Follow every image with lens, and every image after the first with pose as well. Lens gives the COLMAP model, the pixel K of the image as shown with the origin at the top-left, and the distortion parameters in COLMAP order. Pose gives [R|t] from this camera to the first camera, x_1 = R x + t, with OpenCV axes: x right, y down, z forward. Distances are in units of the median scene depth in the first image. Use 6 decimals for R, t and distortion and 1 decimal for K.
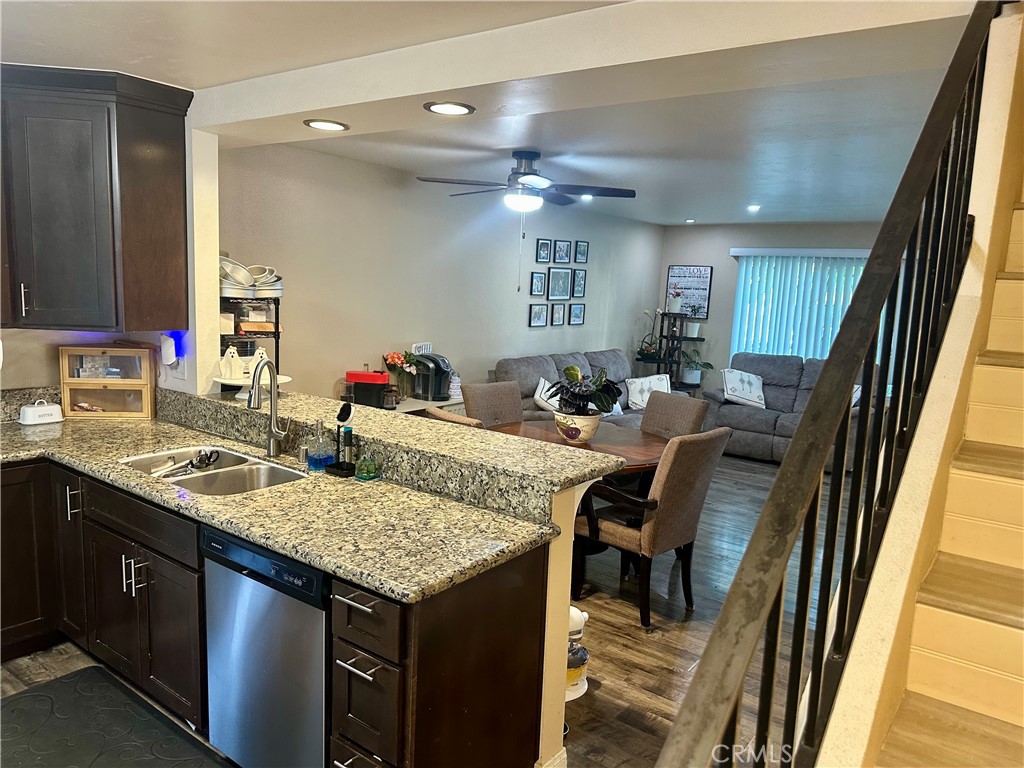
lens RADIAL K [[721.8, 0, 506.2], [0, 721.8, 382.2], [0, 0, 1]] dist [0.134554, -0.213937]
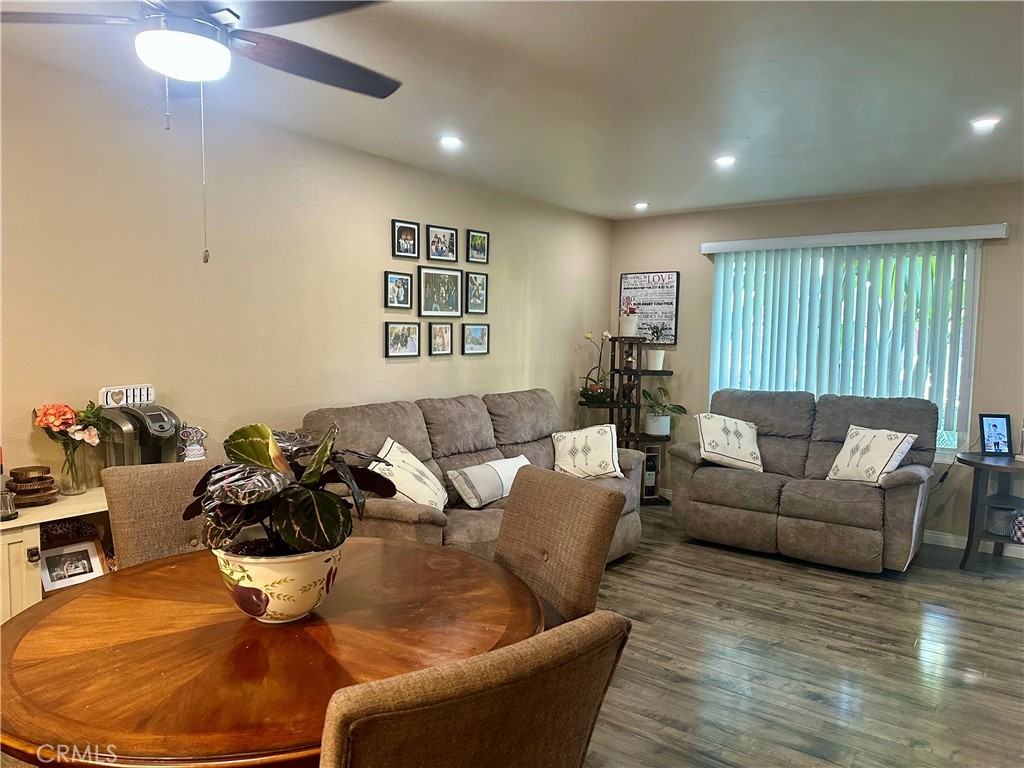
lens RADIAL K [[714.8, 0, 509.2], [0, 714.8, 383.3], [0, 0, 1]] dist [0.167667, -0.314196]
pose [[0.999495, -0.031629, -0.003062, 0.268442], [0.031360, 0.997348, -0.065679, -0.016564], [0.005131, 0.065550, 0.997836, 0.698685]]
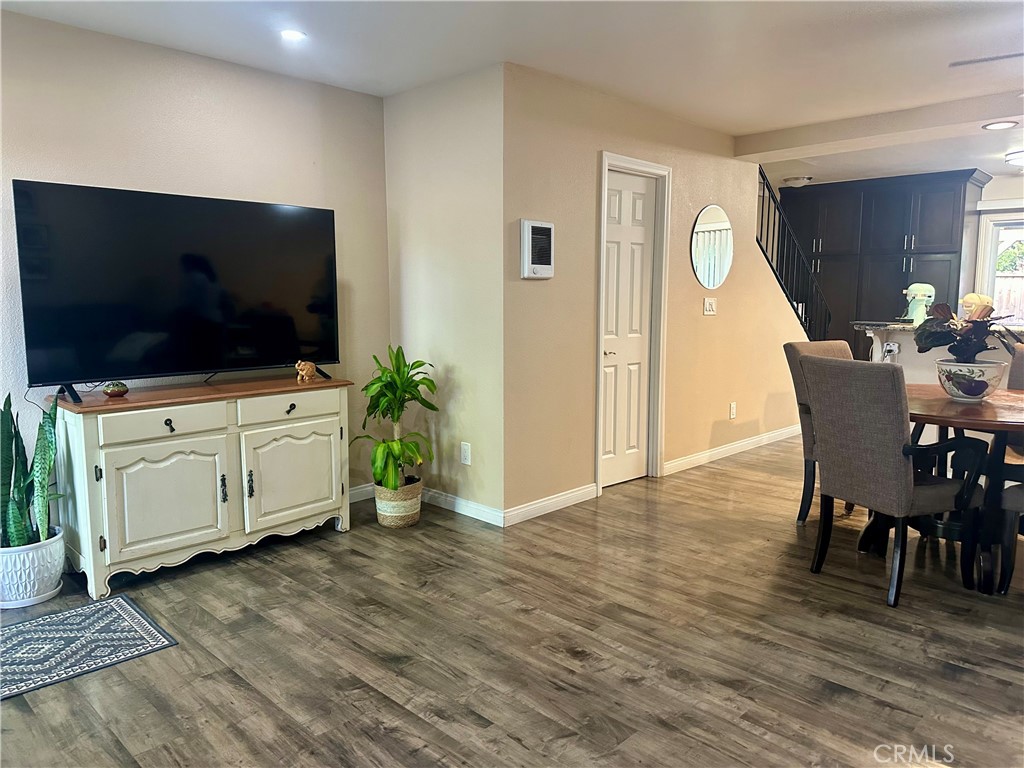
lens RADIAL K [[721.8, 0, 506.2], [0, 721.8, 382.2], [0, 0, 1]] dist [0.134554, -0.213937]
pose [[-0.989625, -0.060454, 0.130336, 0.589636], [-0.024793, 0.965415, 0.259538, -0.161307], [-0.141519, 0.253613, -0.956897, 2.177275]]
